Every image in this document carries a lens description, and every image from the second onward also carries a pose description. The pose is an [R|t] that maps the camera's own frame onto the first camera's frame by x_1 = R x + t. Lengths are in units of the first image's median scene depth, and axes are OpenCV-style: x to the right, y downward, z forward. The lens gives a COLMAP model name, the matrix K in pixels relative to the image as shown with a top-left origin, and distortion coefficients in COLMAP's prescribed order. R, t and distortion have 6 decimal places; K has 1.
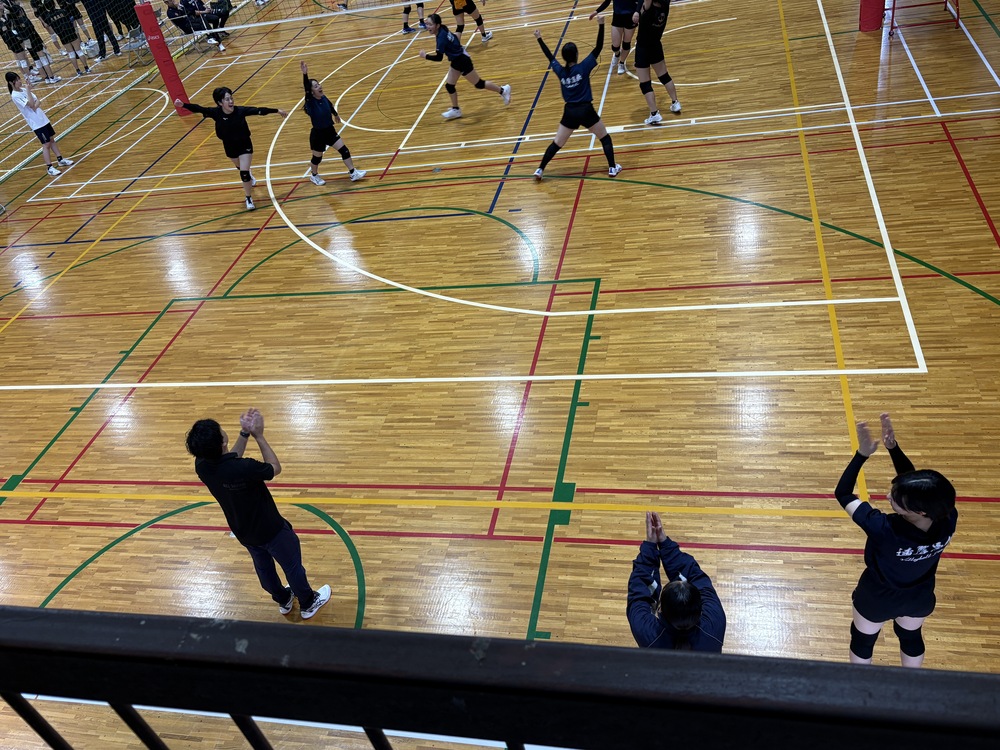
lens RADIAL K [[787.1, 0, 502.1], [0, 787.1, 446.4], [0, 0, 1]] dist [0.031276, -0.008095]
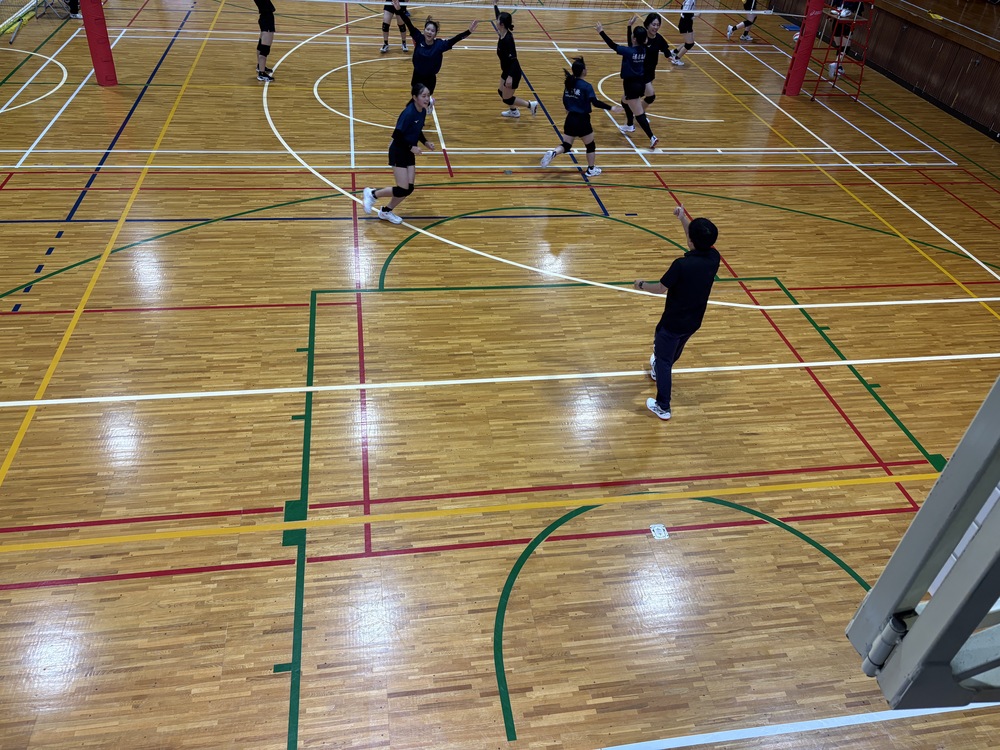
lens RADIAL K [[760.4, 0, 502.6], [0, 760.4, 385.4], [0, 0, 1]] dist [0.059056, -0.049103]
pose [[0.910638, -0.026833, 0.412333, -0.569908], [0.067334, 0.994187, -0.084010, 0.000280], [-0.407682, 0.104267, 0.907152, 0.172313]]
